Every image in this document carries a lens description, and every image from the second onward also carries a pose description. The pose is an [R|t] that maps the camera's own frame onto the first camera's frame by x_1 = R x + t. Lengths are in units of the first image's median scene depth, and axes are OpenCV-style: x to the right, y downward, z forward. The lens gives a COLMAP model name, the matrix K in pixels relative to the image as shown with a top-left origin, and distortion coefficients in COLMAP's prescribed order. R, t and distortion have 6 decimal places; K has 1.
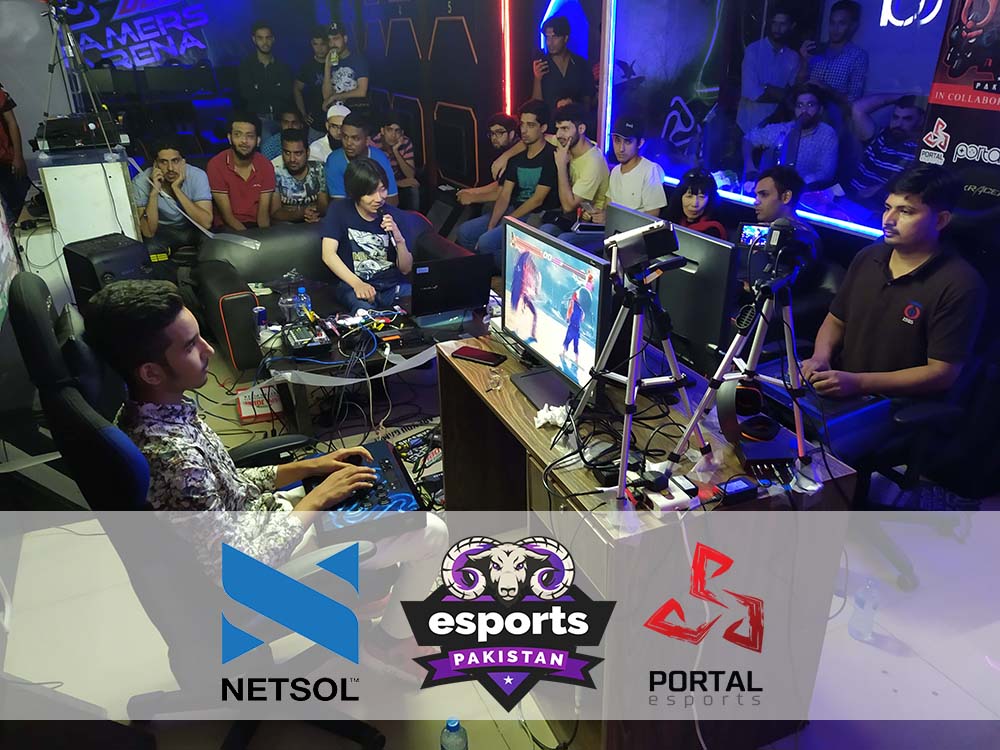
lens RADIAL K [[718.6, 0, 500.0], [0, 718.6, 375.0], [0, 0, 1]] dist [0.012193, -0.005194]
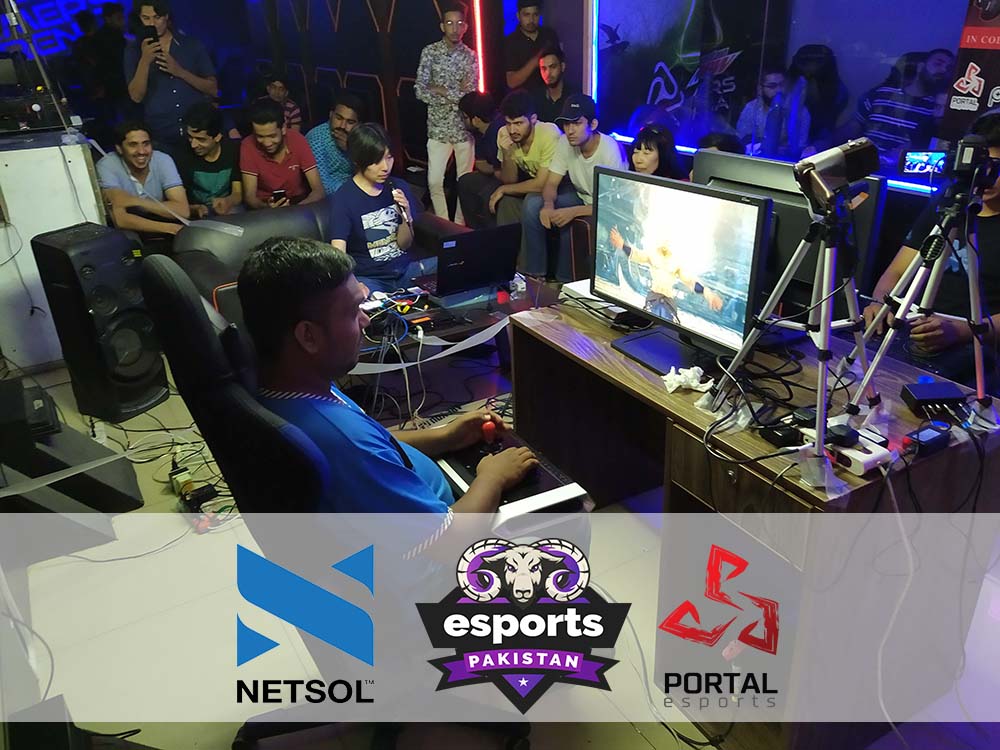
lens RADIAL K [[739.2, 0, 500.0], [0, 739.2, 375.0], [0, 0, 1]] dist [-0.004638, 0.010423]
pose [[0.993390, -0.065447, 0.094302, -0.143998], [0.065252, 0.997856, 0.005152, 0.019225], [-0.094437, 0.001036, 0.995530, 0.060535]]
